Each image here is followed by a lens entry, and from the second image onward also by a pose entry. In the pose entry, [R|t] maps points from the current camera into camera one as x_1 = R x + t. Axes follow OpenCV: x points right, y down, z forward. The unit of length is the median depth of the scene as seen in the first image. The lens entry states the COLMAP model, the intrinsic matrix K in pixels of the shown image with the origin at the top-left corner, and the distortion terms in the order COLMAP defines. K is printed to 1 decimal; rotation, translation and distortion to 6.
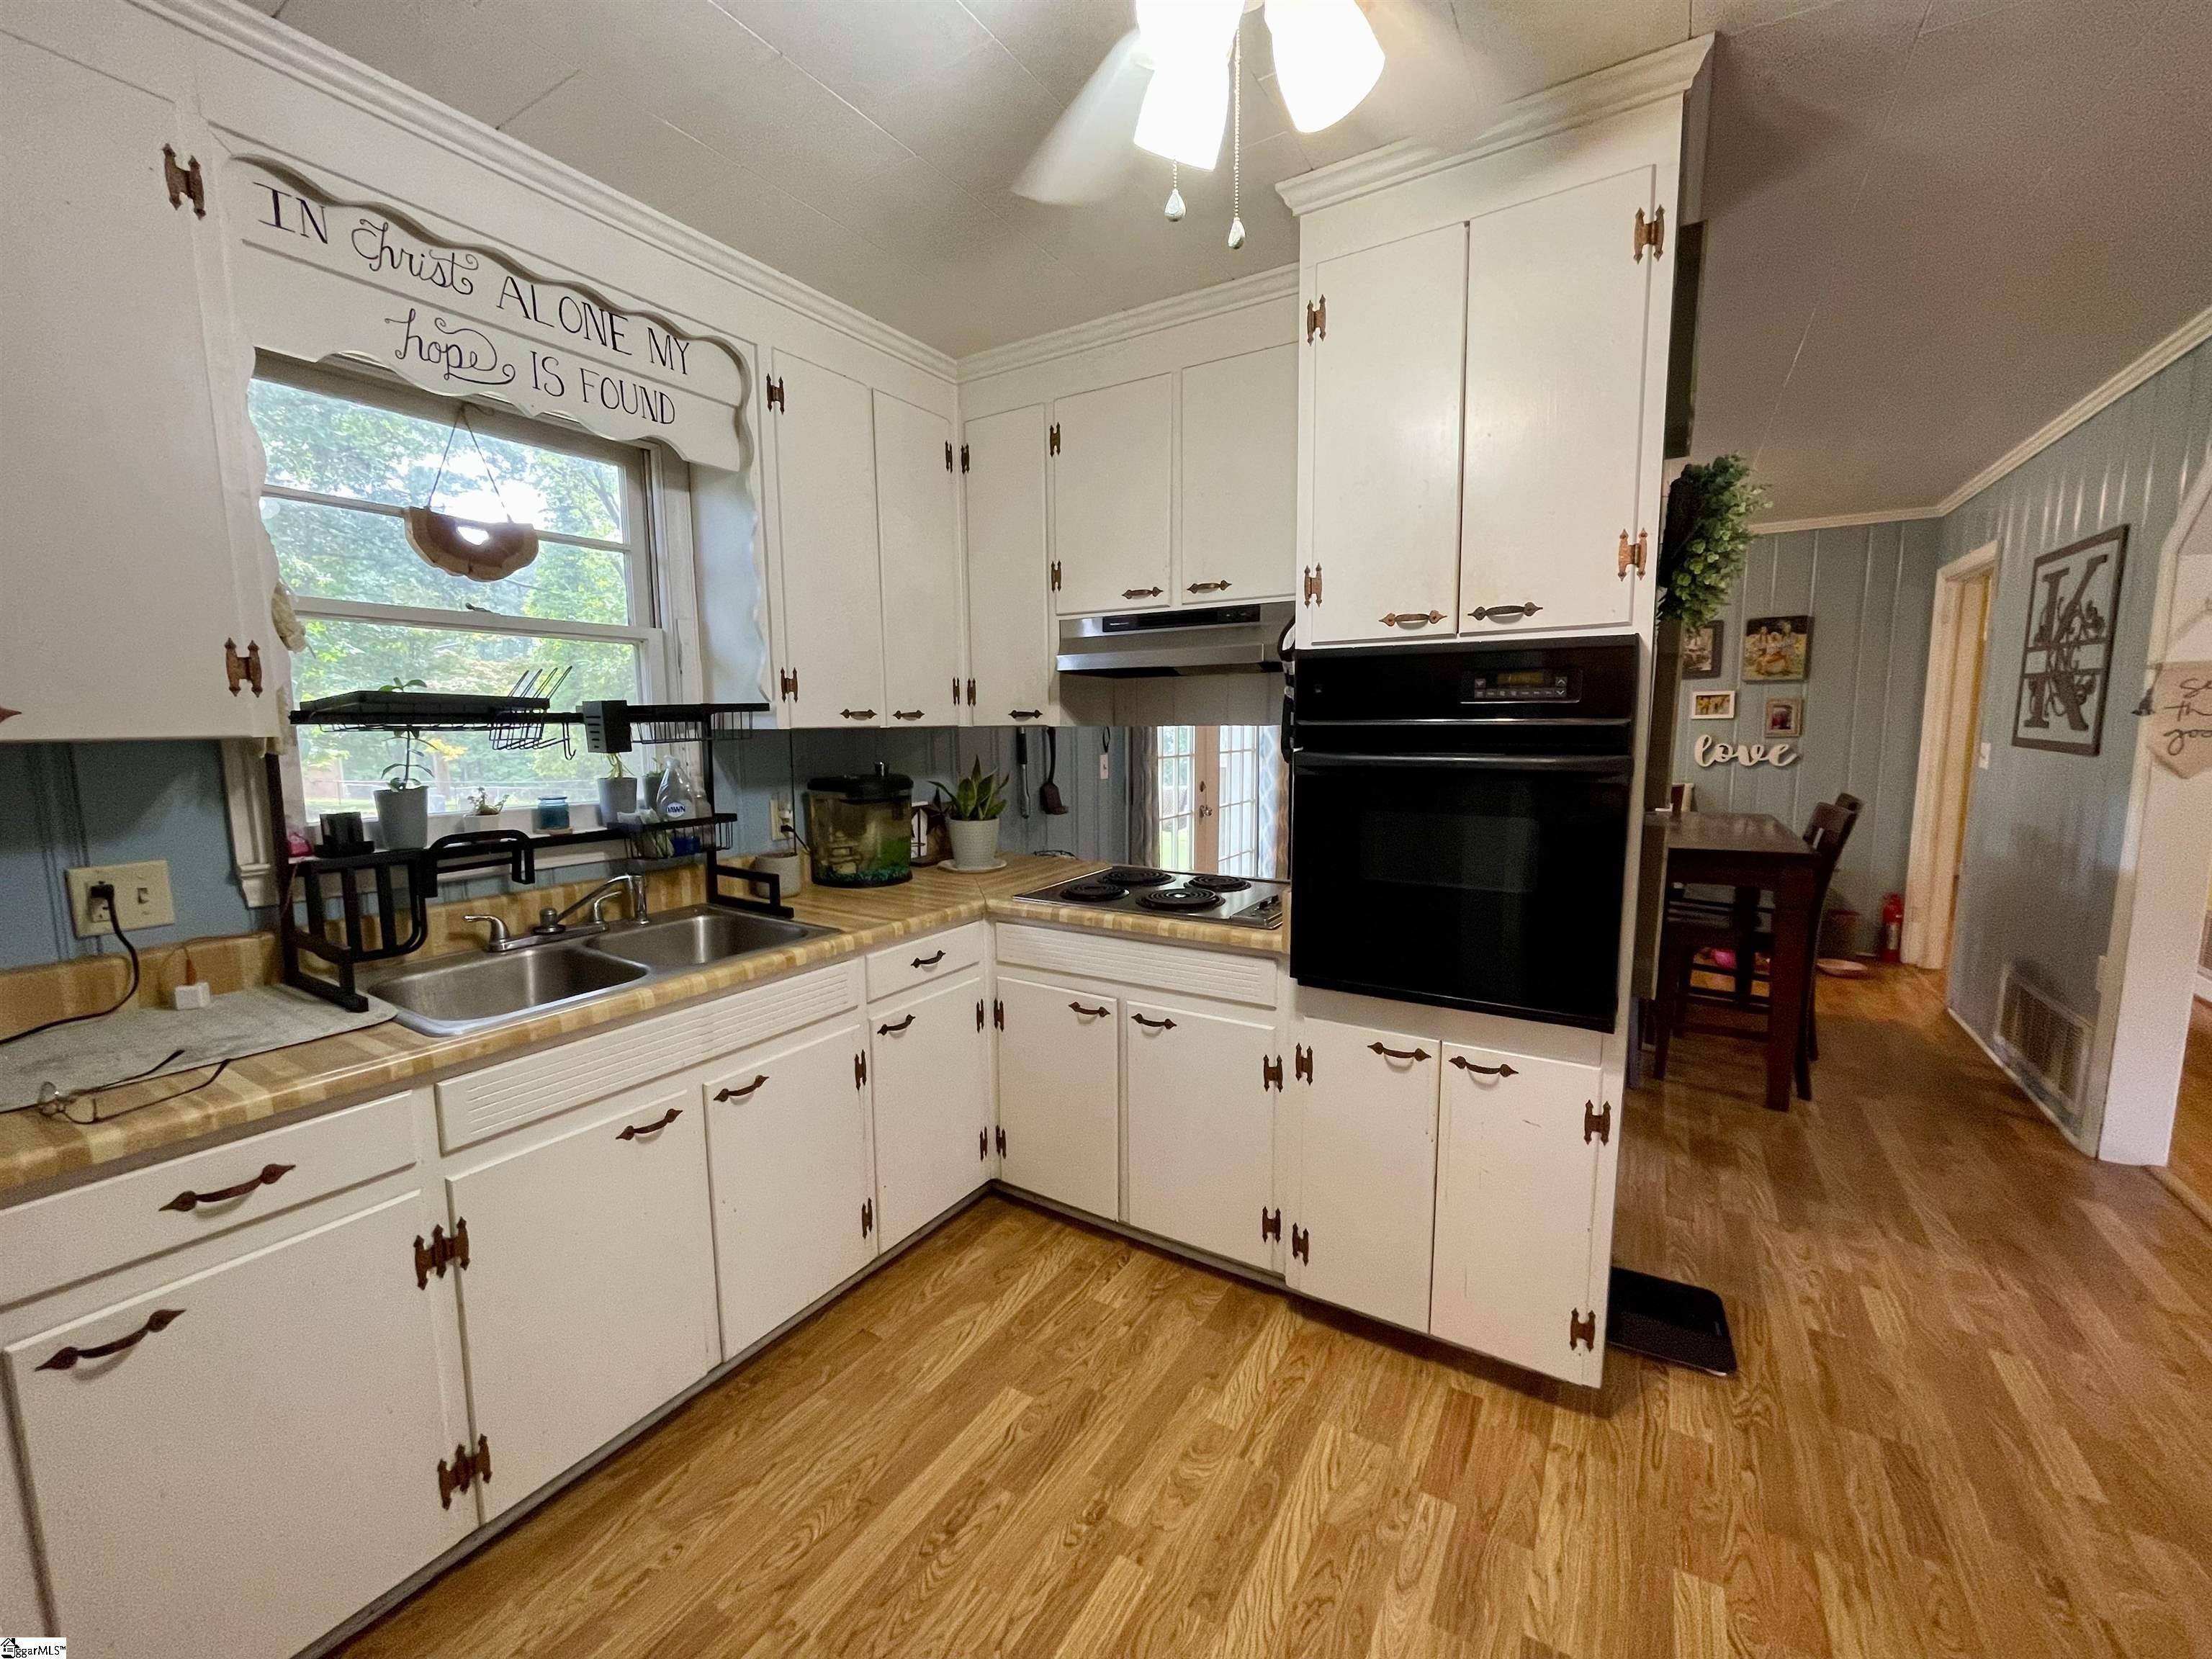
lens RADIAL K [[890.6, 0, 1099.6], [0, 890.6, 831.3], [0, 0, 1]] dist [-0.001169, -0.000127]
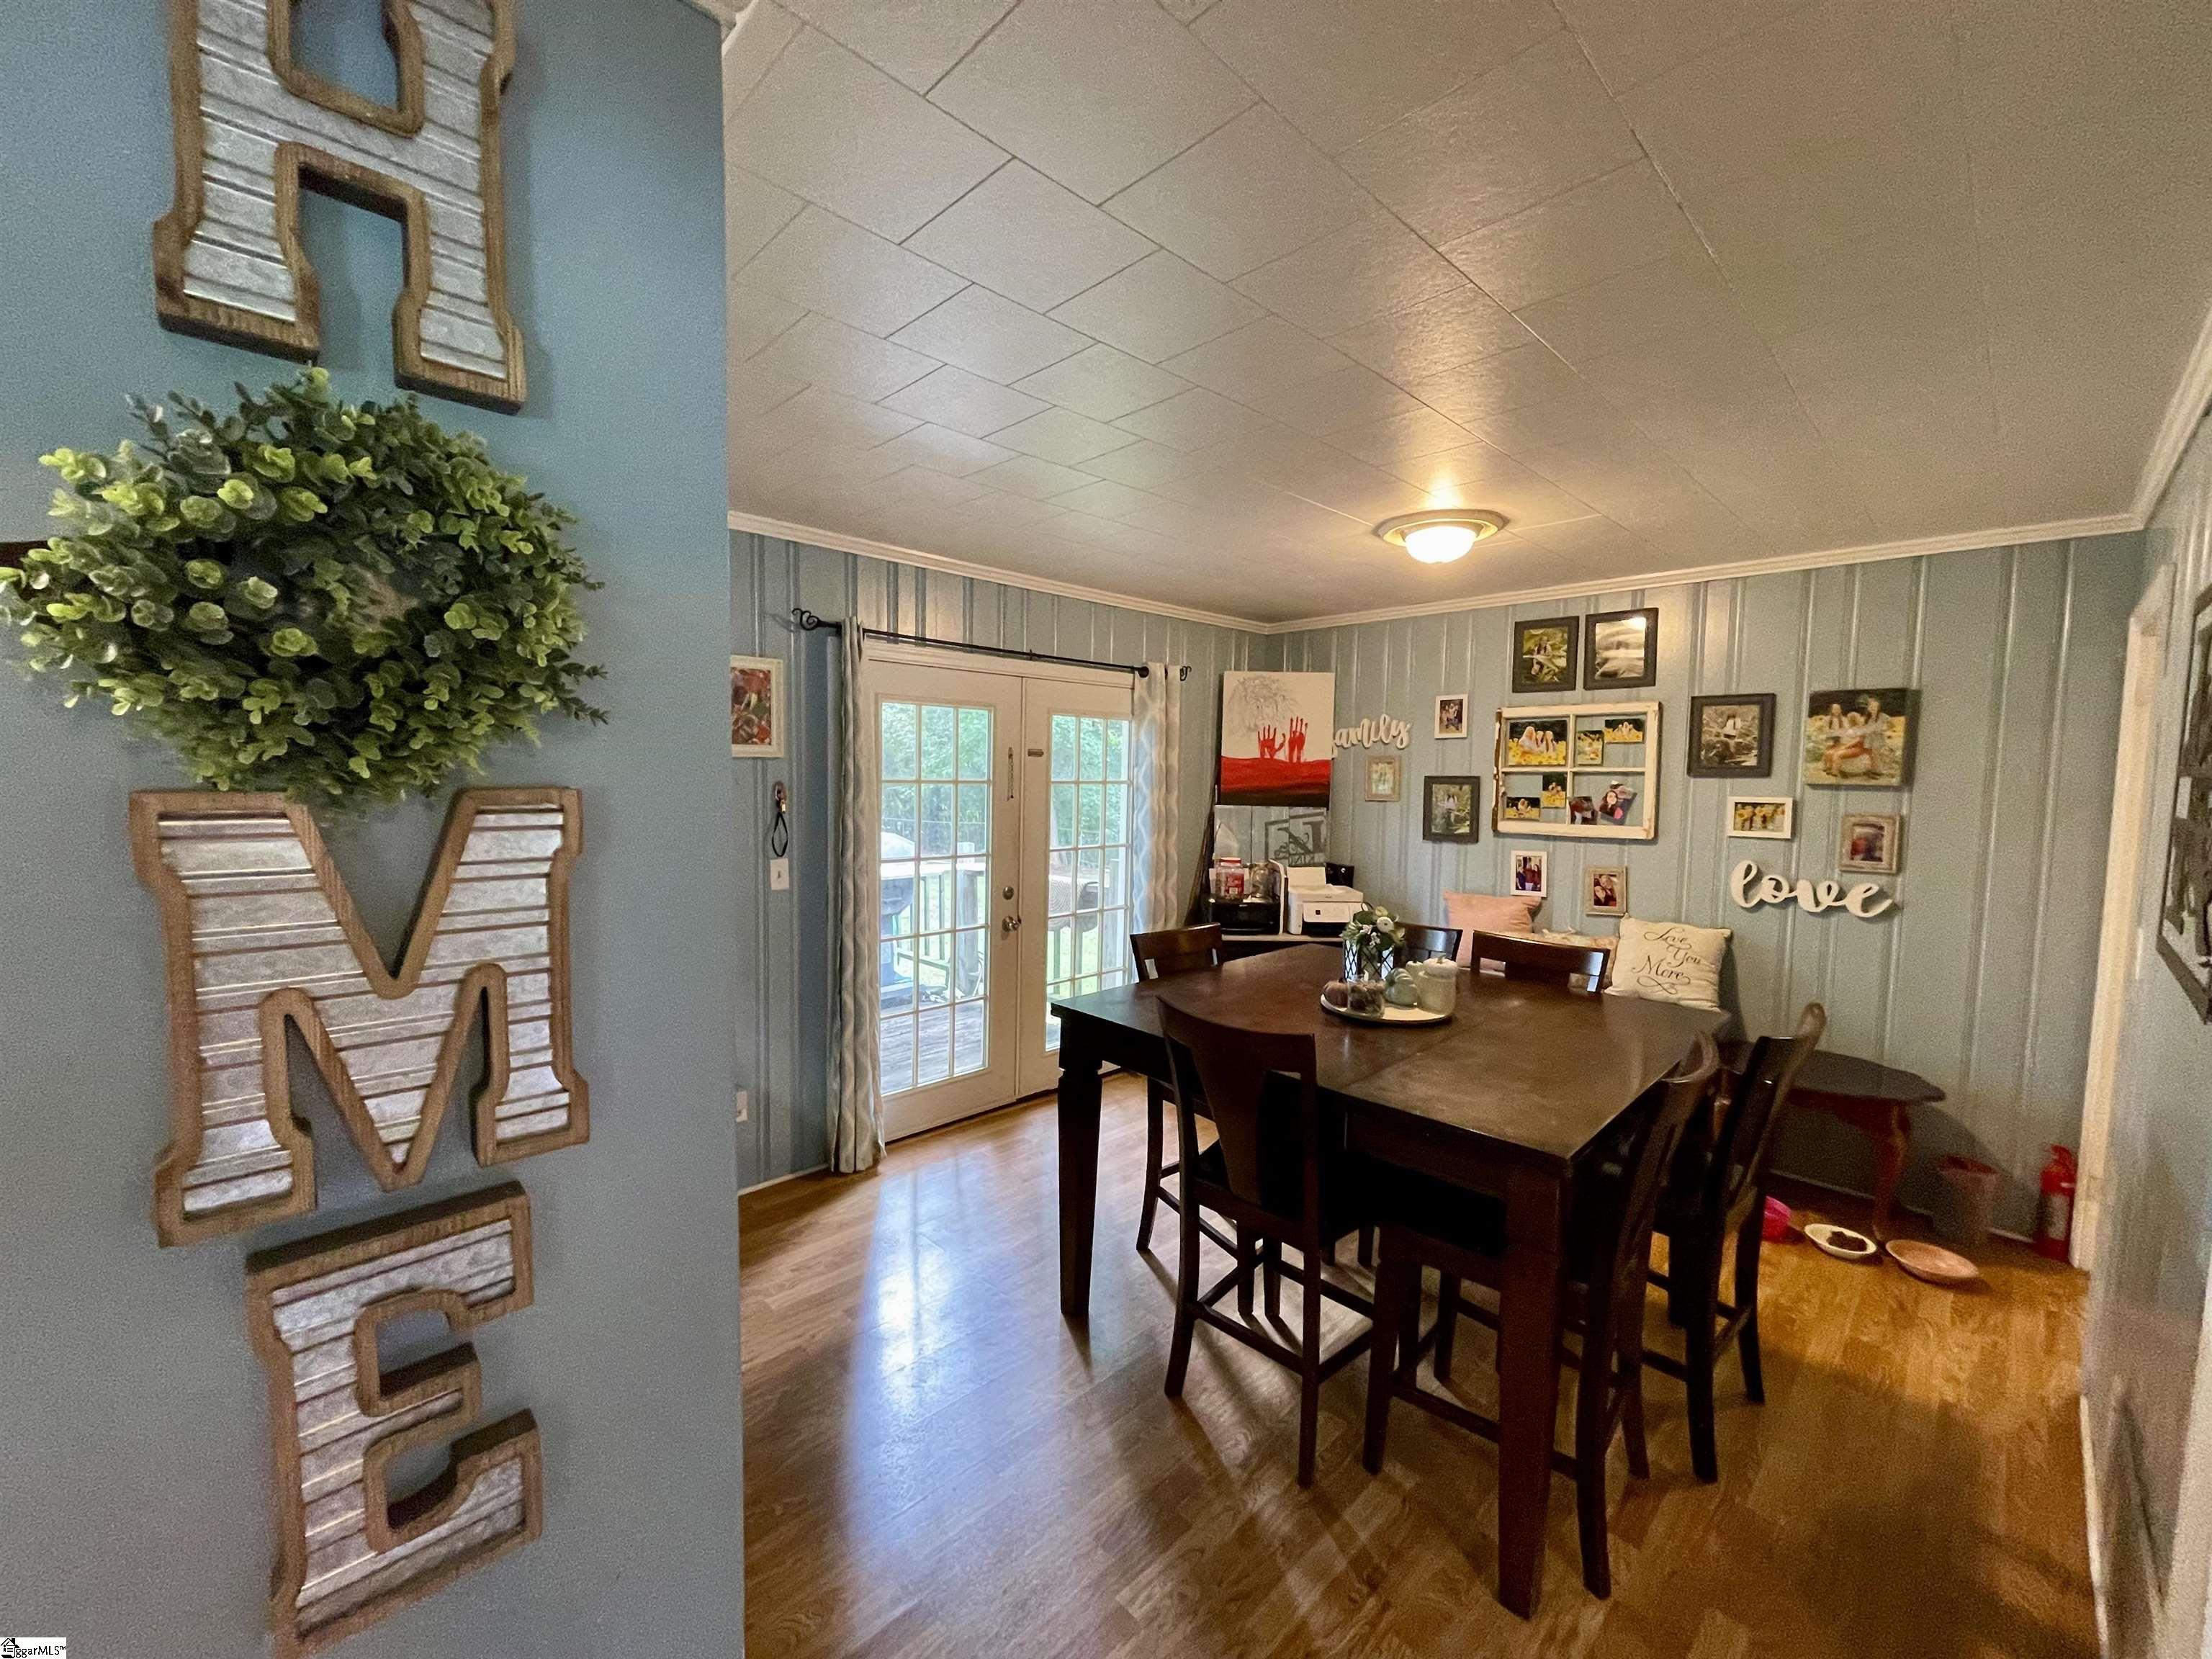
lens RADIAL K [[890.6, 0, 1099.3], [0, 890.6, 830.1], [0, 0, 1]] dist [-0.001169, -0.000127]
pose [[0.968520, 0.046272, -0.244596, 0.949634], [-0.059142, 0.997211, -0.045531, -0.184854], [0.241807, 0.058563, 0.968555, 0.584581]]
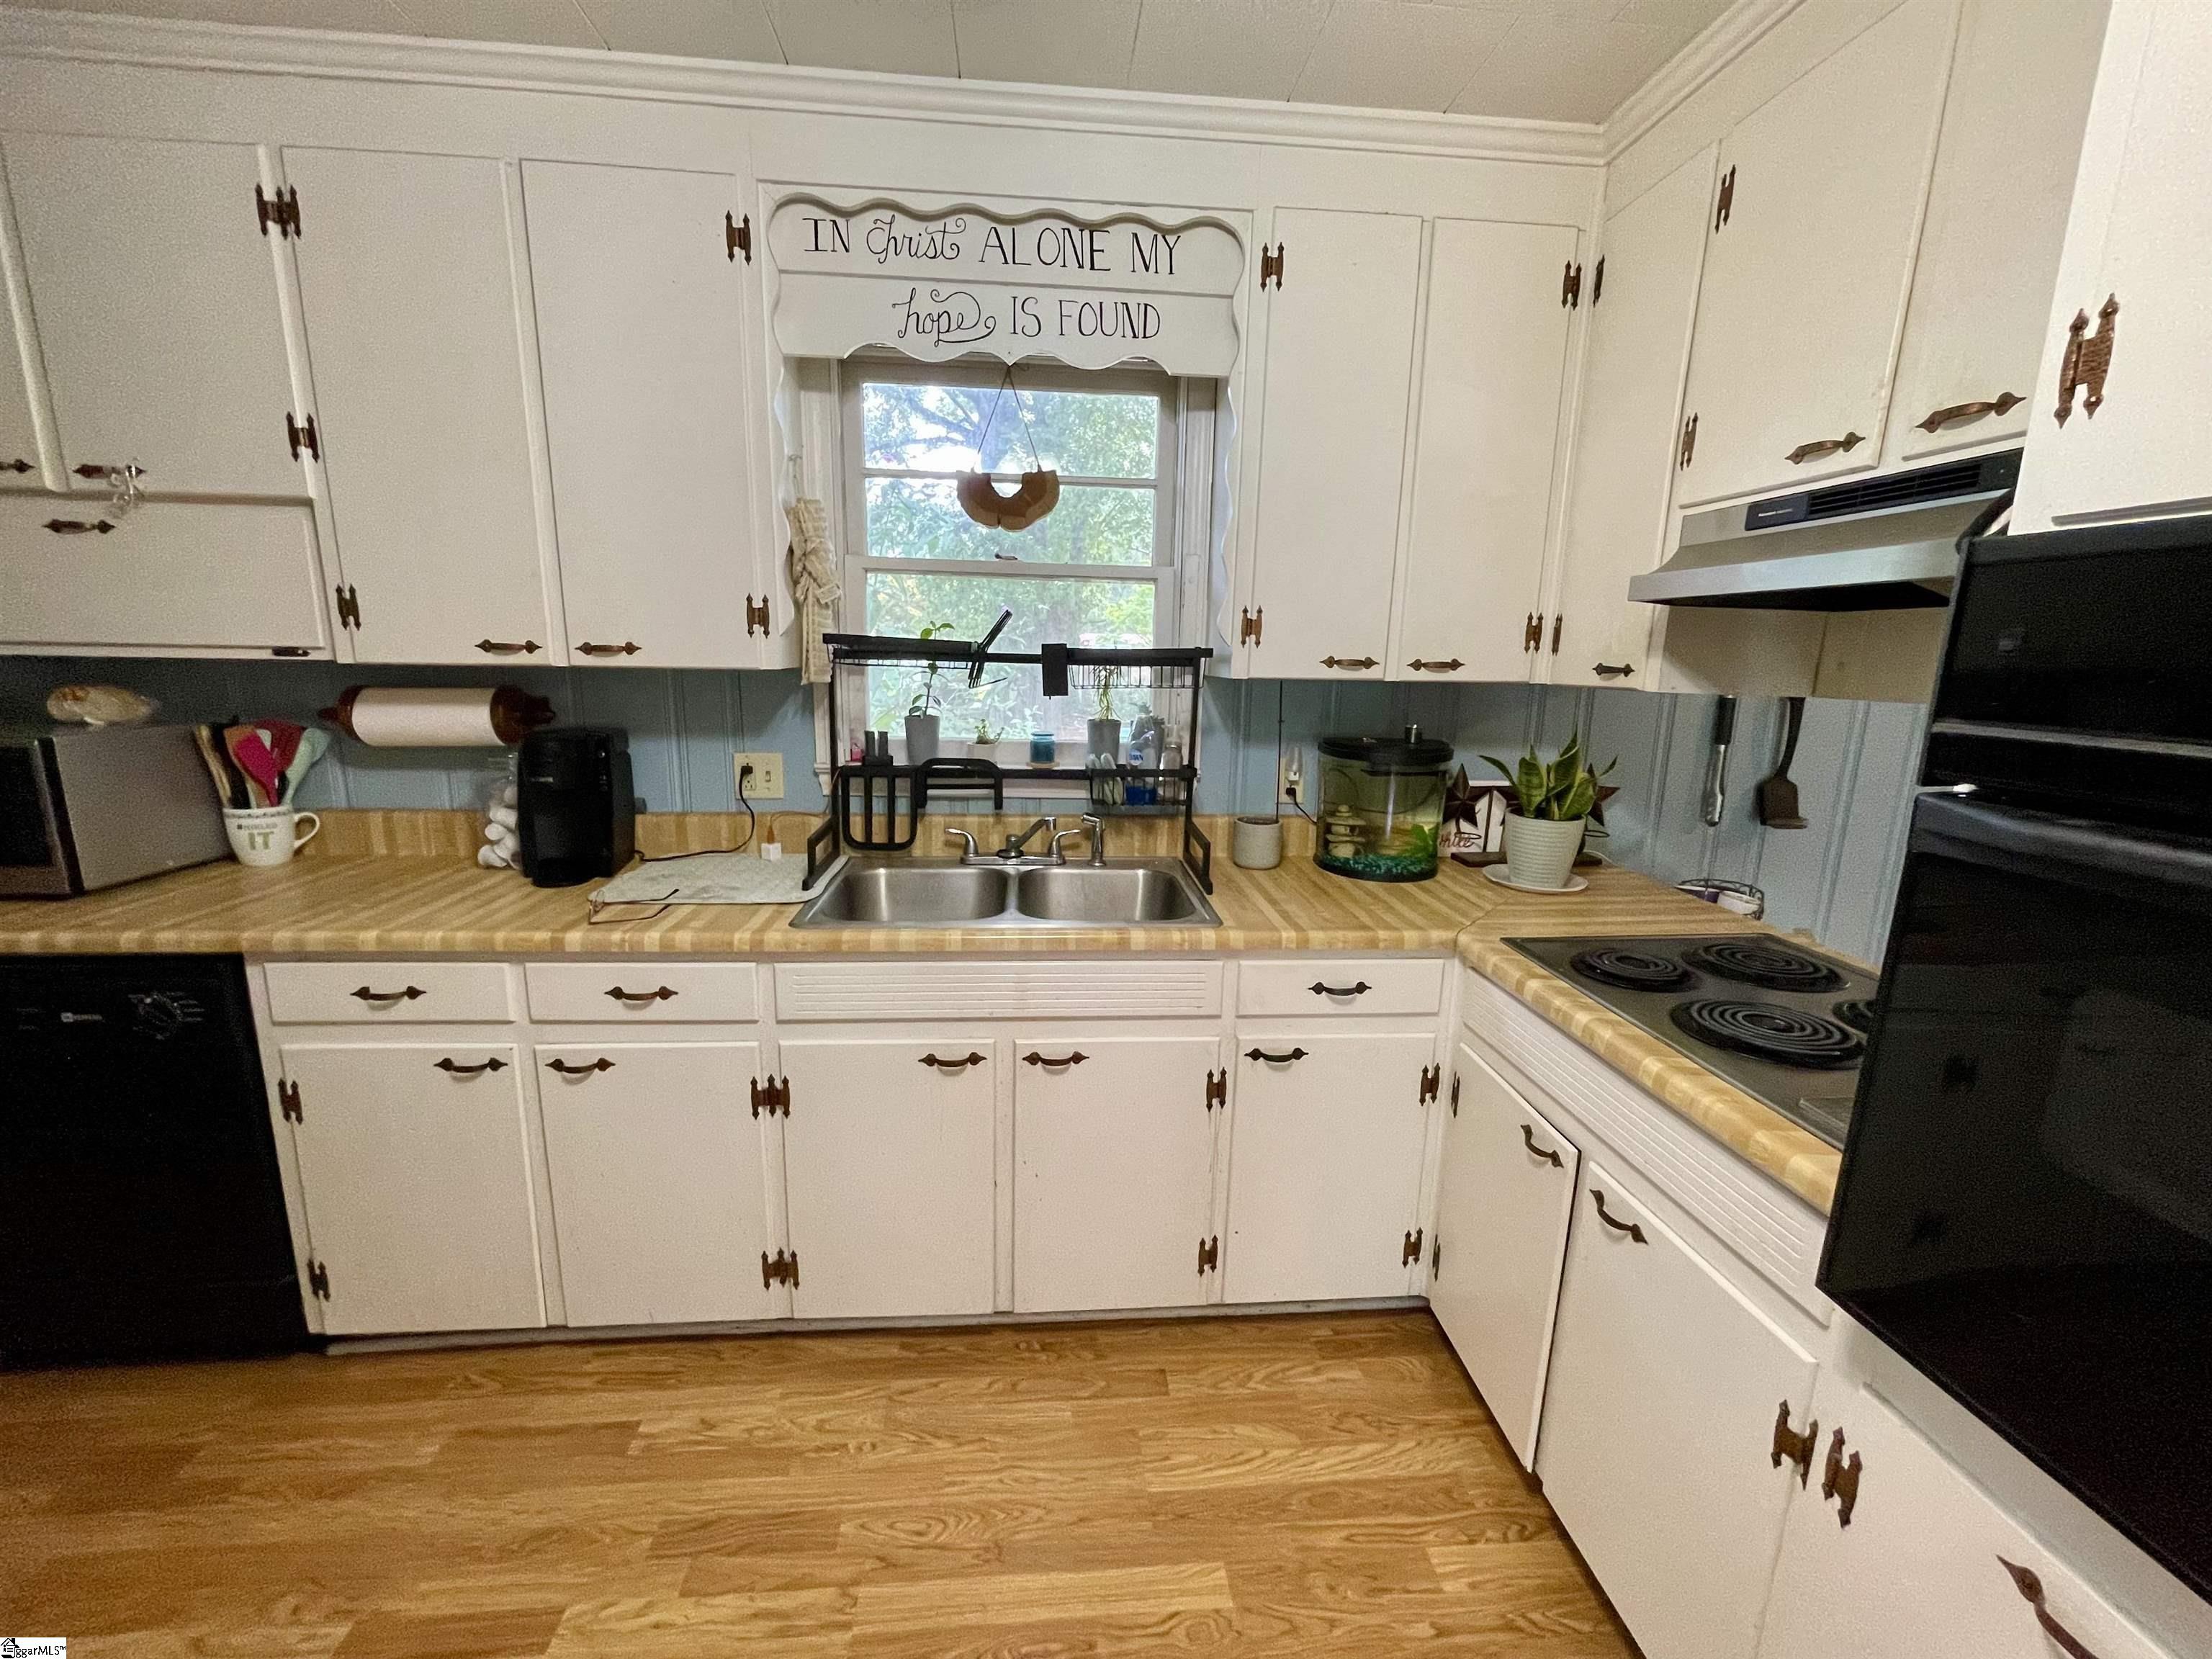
lens RADIAL K [[890.6, 0, 1097.1], [0, 890.6, 832.1], [0, 0, 1]] dist [-0.001169, -0.000127]
pose [[0.596721, 0.180250, -0.781943, 0.284940], [-0.124309, 0.983446, 0.131836, -0.070293], [0.792762, 0.018533, 0.609249, 0.399453]]
